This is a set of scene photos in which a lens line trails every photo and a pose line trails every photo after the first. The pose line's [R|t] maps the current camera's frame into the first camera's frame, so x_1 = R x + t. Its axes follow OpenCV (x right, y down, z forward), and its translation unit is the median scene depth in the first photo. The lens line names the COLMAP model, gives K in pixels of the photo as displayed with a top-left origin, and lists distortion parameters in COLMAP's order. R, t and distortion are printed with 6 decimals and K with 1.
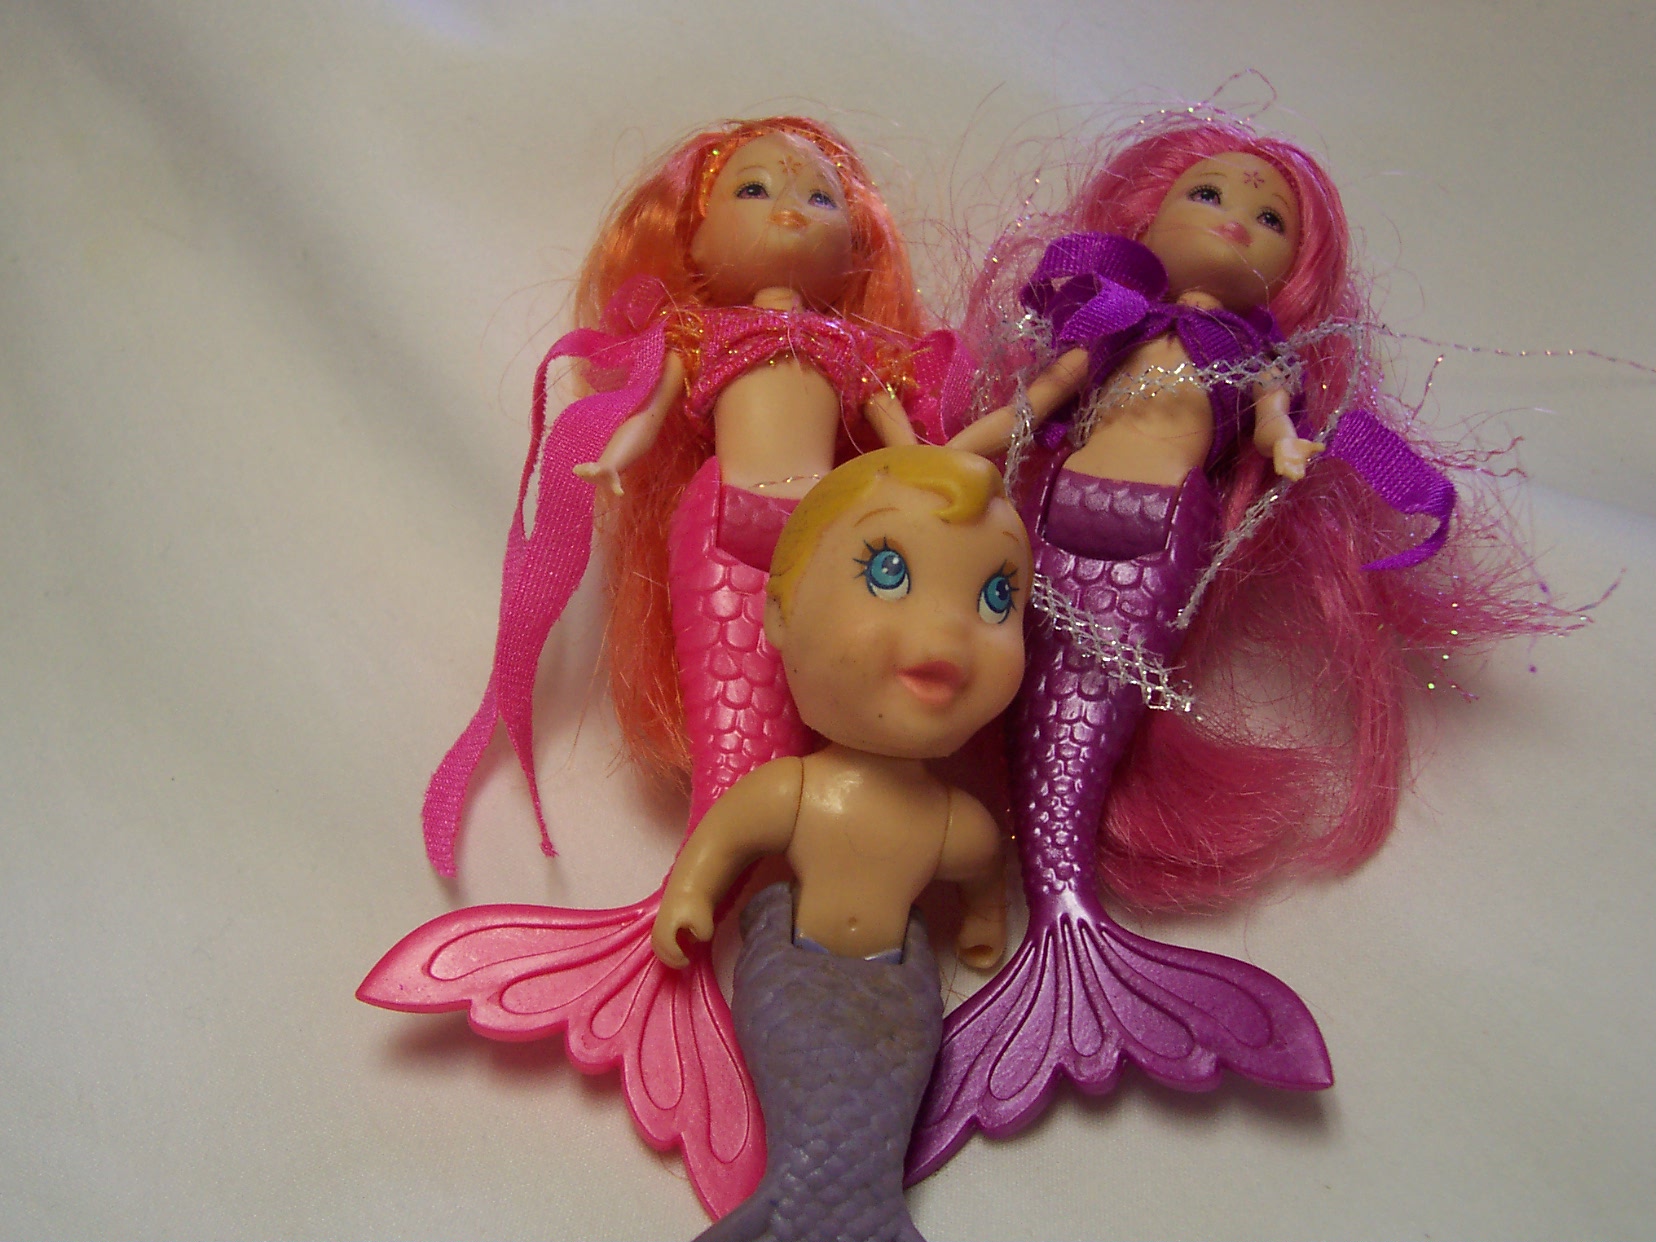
lens RADIAL K [[1722.3, 0, 851.4], [0, 1722.3, 616.7], [0, 0, 1]] dist [-0.206729, 0.203975]
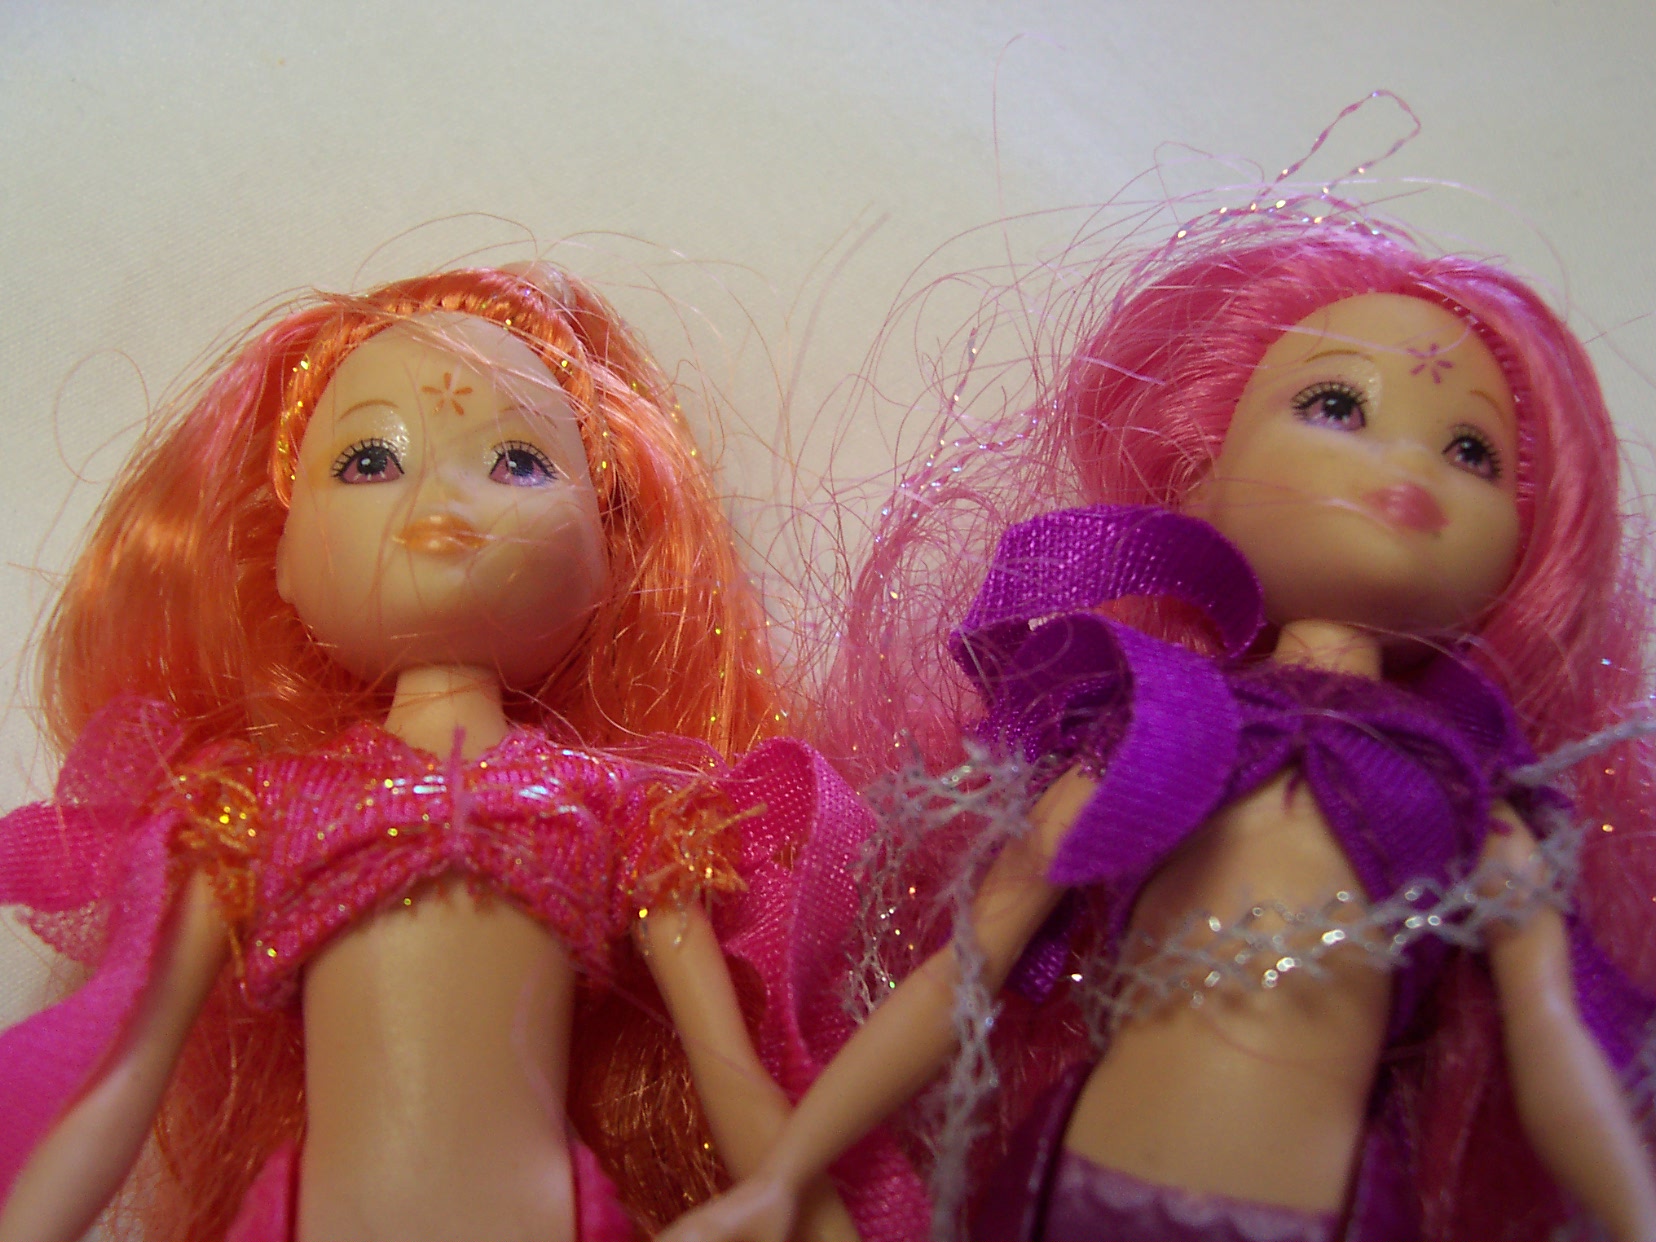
lens RADIAL K [[1722.3, 0, 851.4], [0, 1722.3, 616.7], [0, 0, 1]] dist [-0.206729, 0.203975]
pose [[0.997403, -0.070067, 0.016692, 0.075798], [0.068657, 0.994908, 0.073783, -0.275208], [-0.021777, -0.072446, 0.997135, 0.621037]]
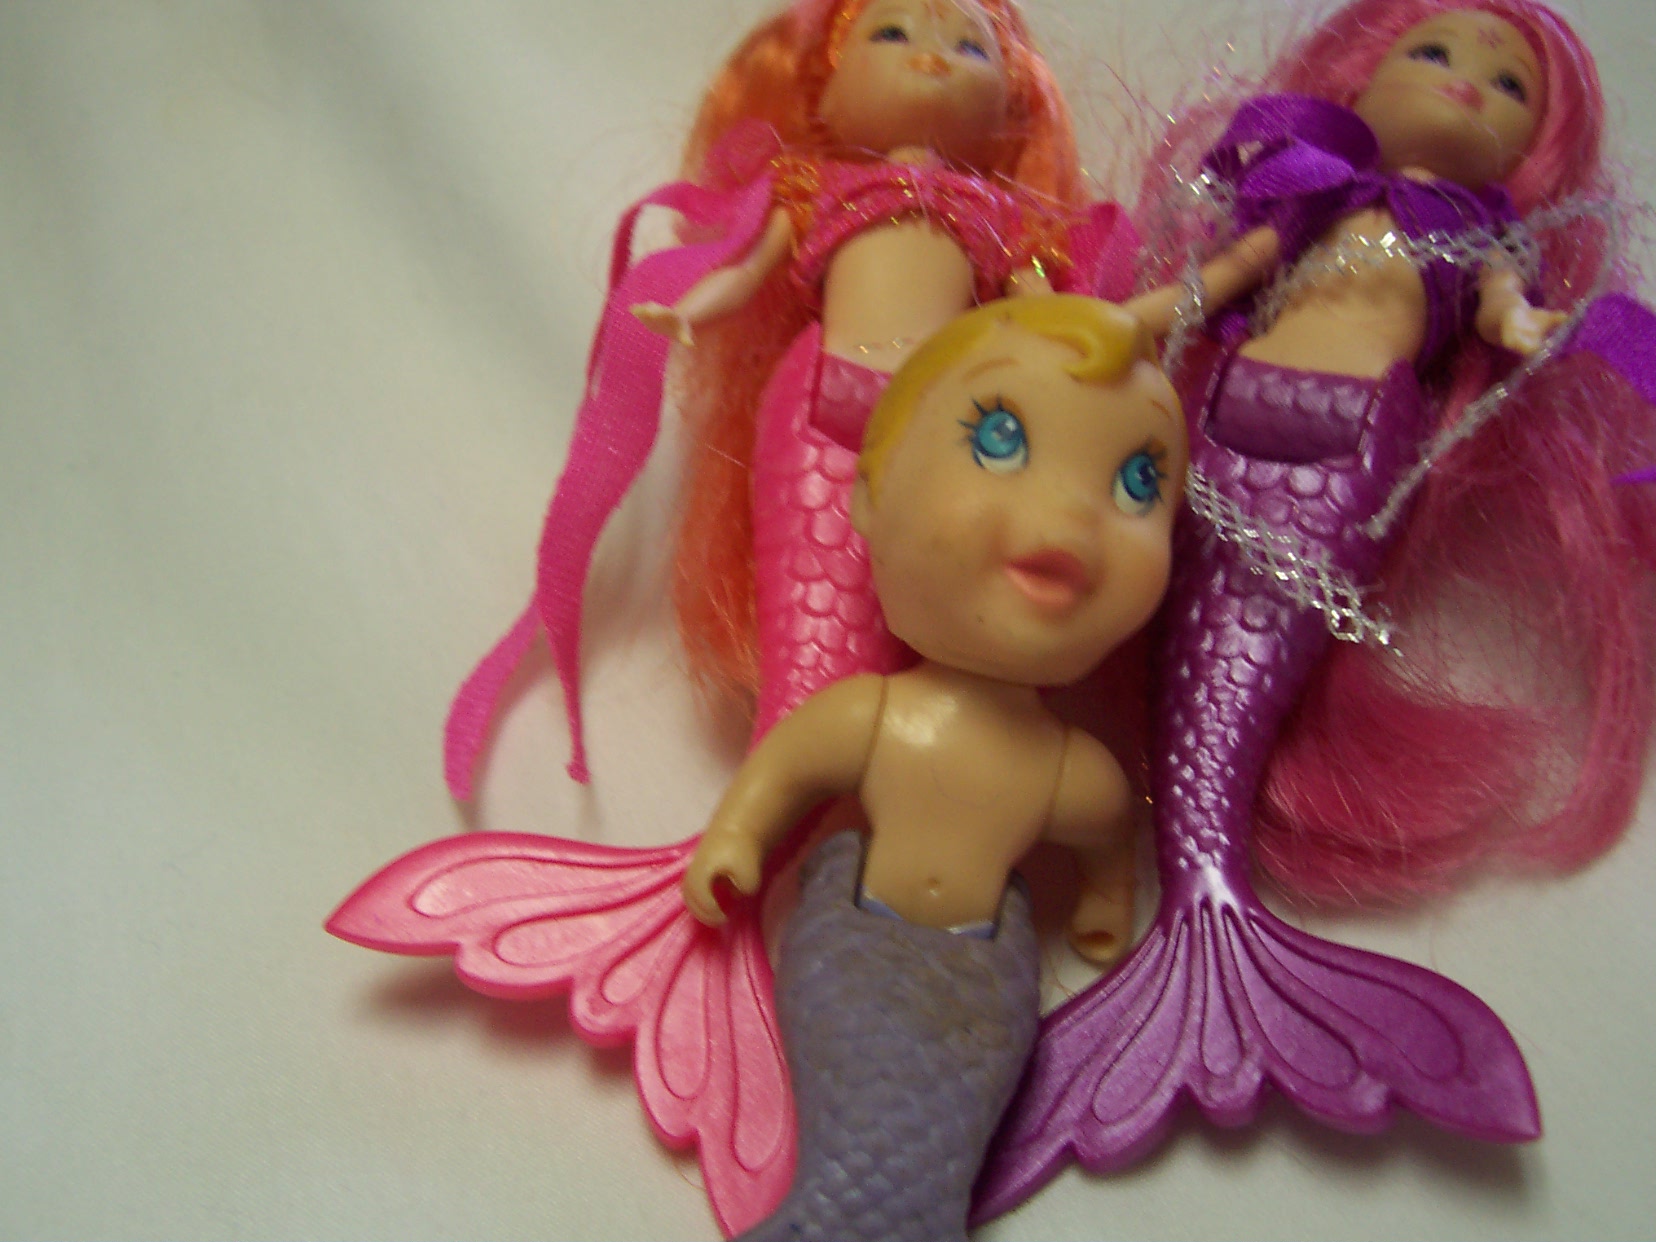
lens RADIAL K [[1722.3, 0, 851.4], [0, 1722.3, 616.7], [0, 0, 1]] dist [-0.206729, 0.203975]
pose [[0.991491, 0.058681, -0.116202, 0.045093], [-0.060610, 0.998075, -0.013130, 0.063577], [0.115208, 0.020061, 0.993139, 0.191062]]
